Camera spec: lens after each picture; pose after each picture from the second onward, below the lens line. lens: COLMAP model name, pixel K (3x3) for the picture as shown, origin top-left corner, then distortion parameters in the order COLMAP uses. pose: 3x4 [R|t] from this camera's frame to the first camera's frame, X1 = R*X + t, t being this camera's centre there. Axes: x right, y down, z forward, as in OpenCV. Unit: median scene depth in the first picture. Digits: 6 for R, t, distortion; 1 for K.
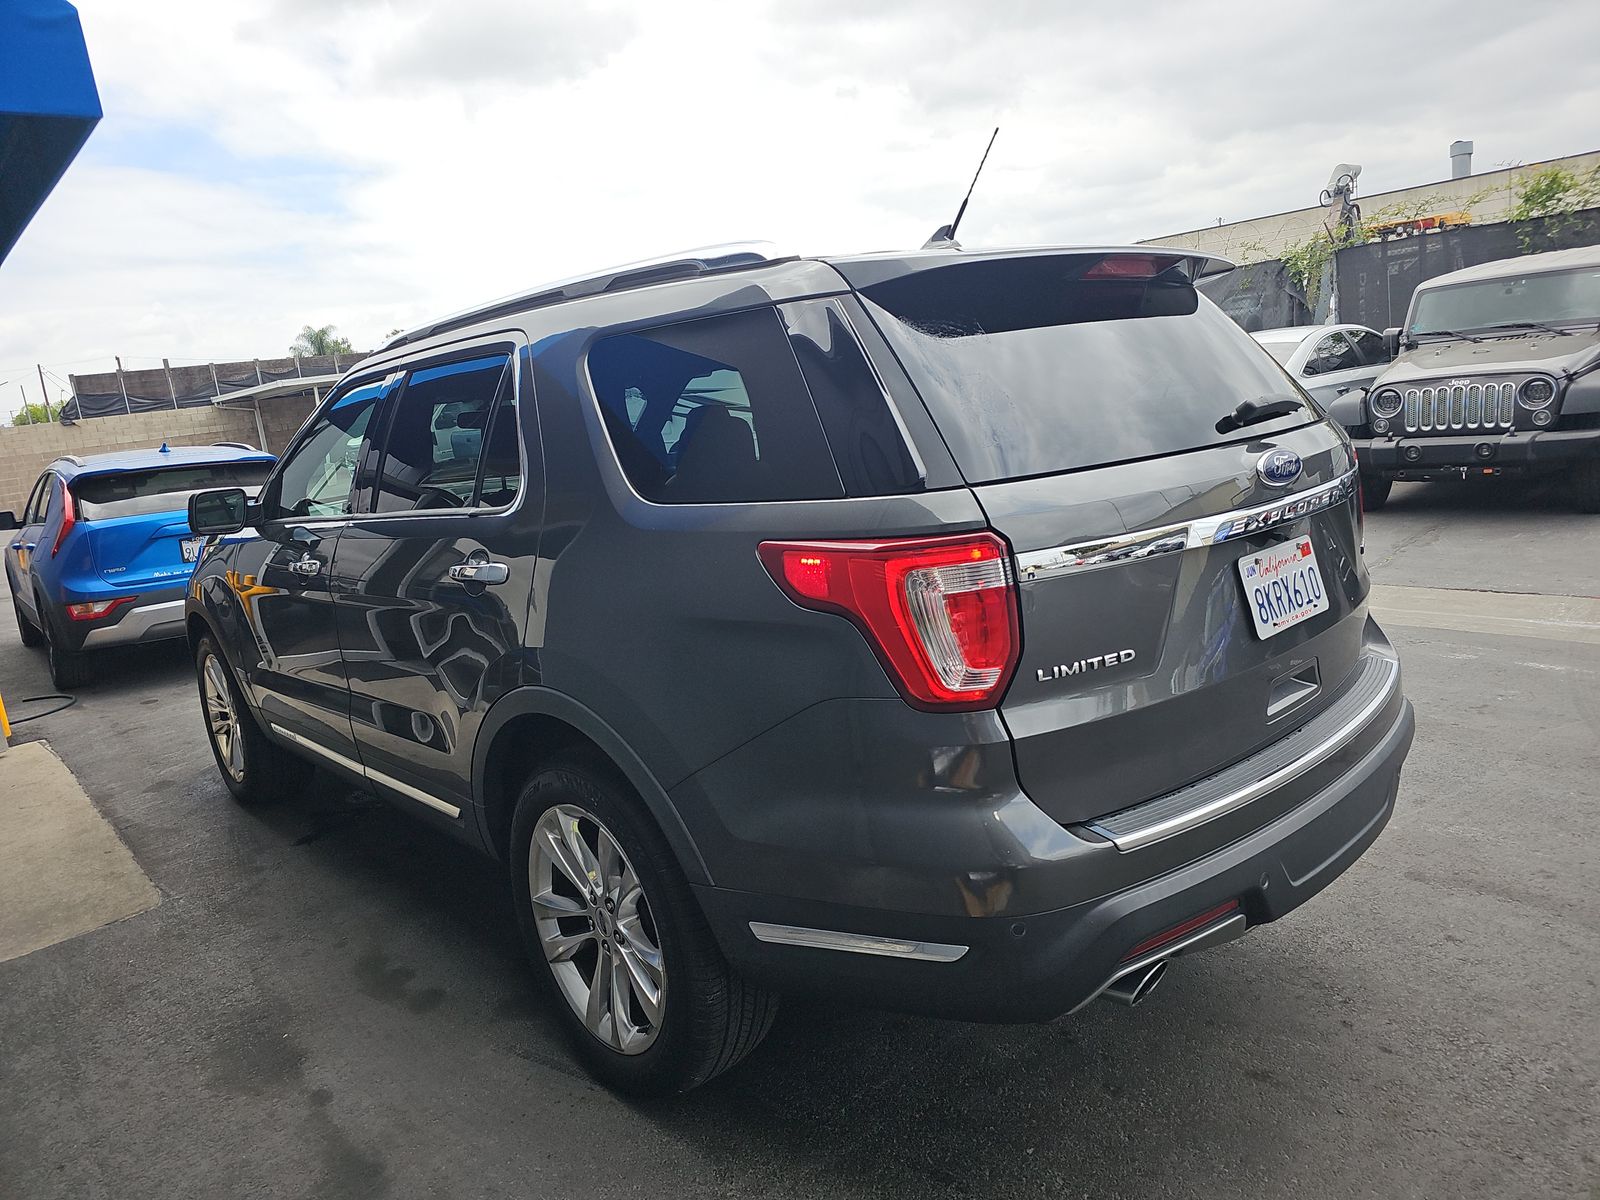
lens RADIAL K [[1050.7, 0, 800.0], [0, 1050.7, 600.0], [0, 0, 1]] dist [0.014311, -0.000587]
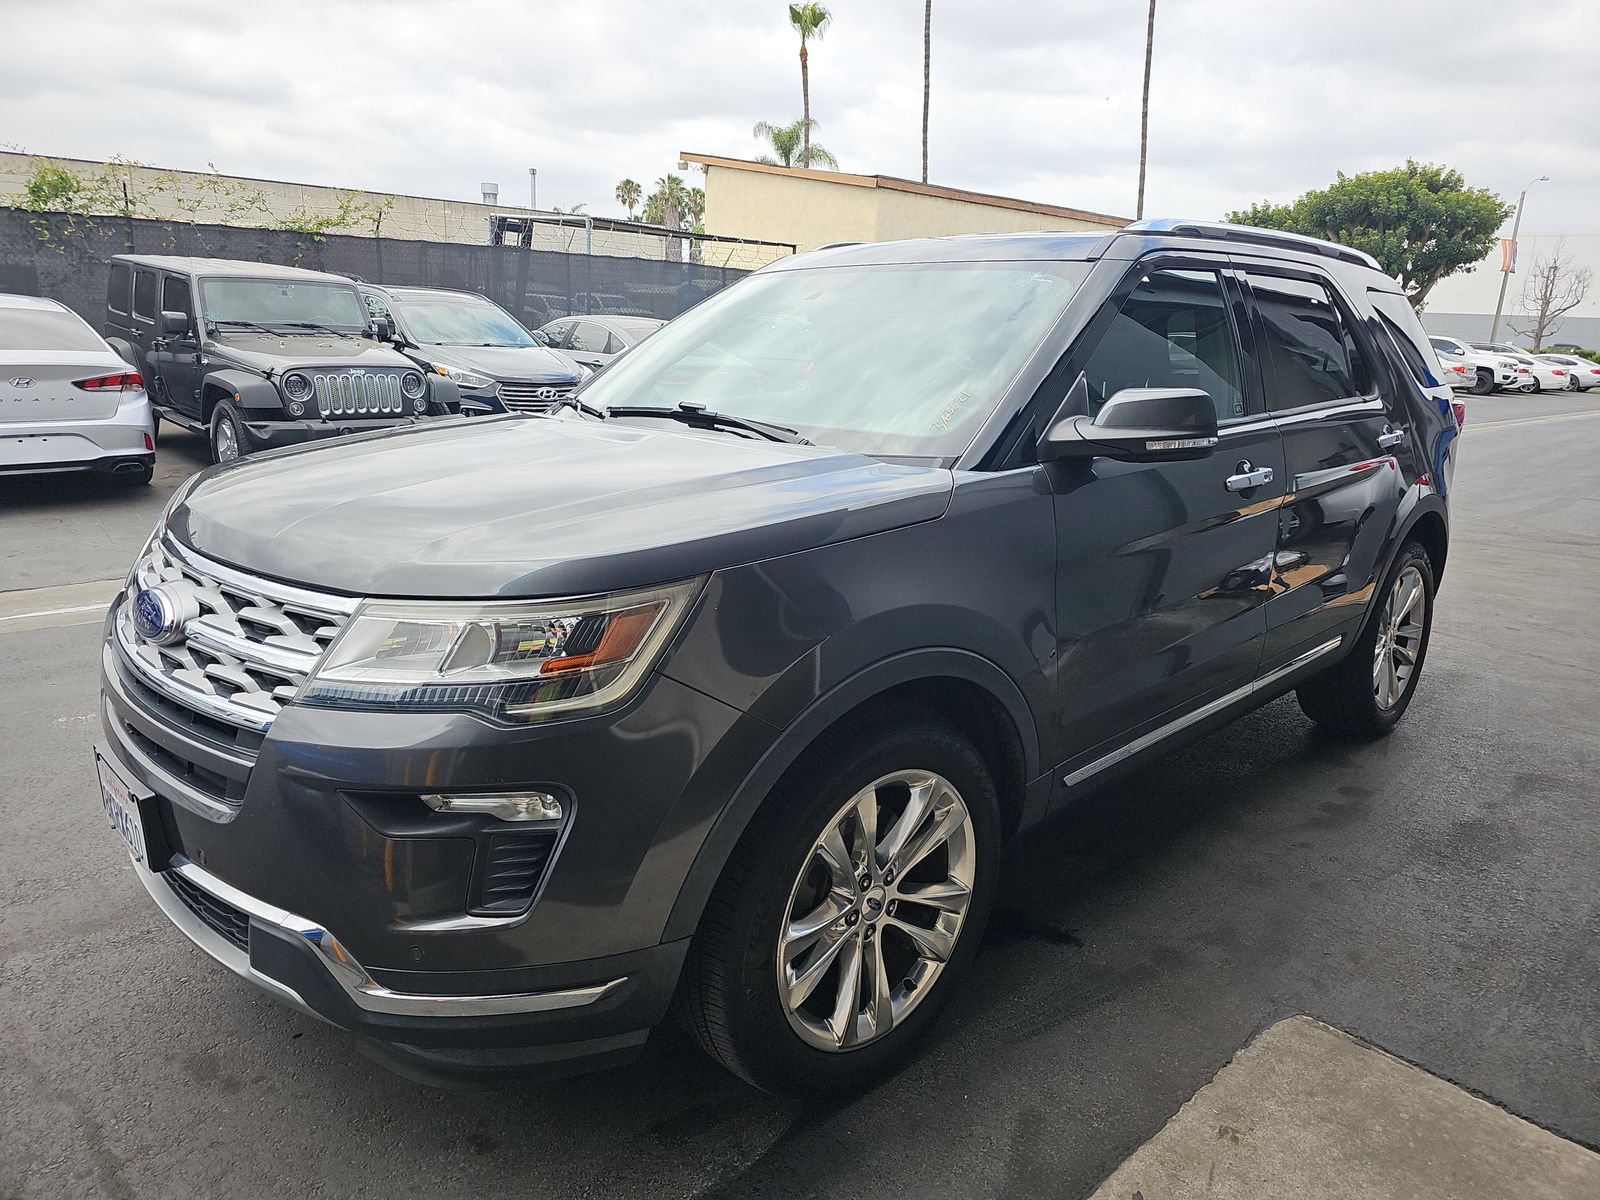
lens RADIAL K [[1050.7, 0, 800.0], [0, 1050.7, 600.0], [0, 0, 1]] dist [0.014311, -0.000587]
pose [[-0.025319, -0.144097, 0.989240, -0.532913], [0.168334, 0.974812, 0.146304, -0.050172], [-0.985405, 0.170227, -0.000425, 0.552912]]
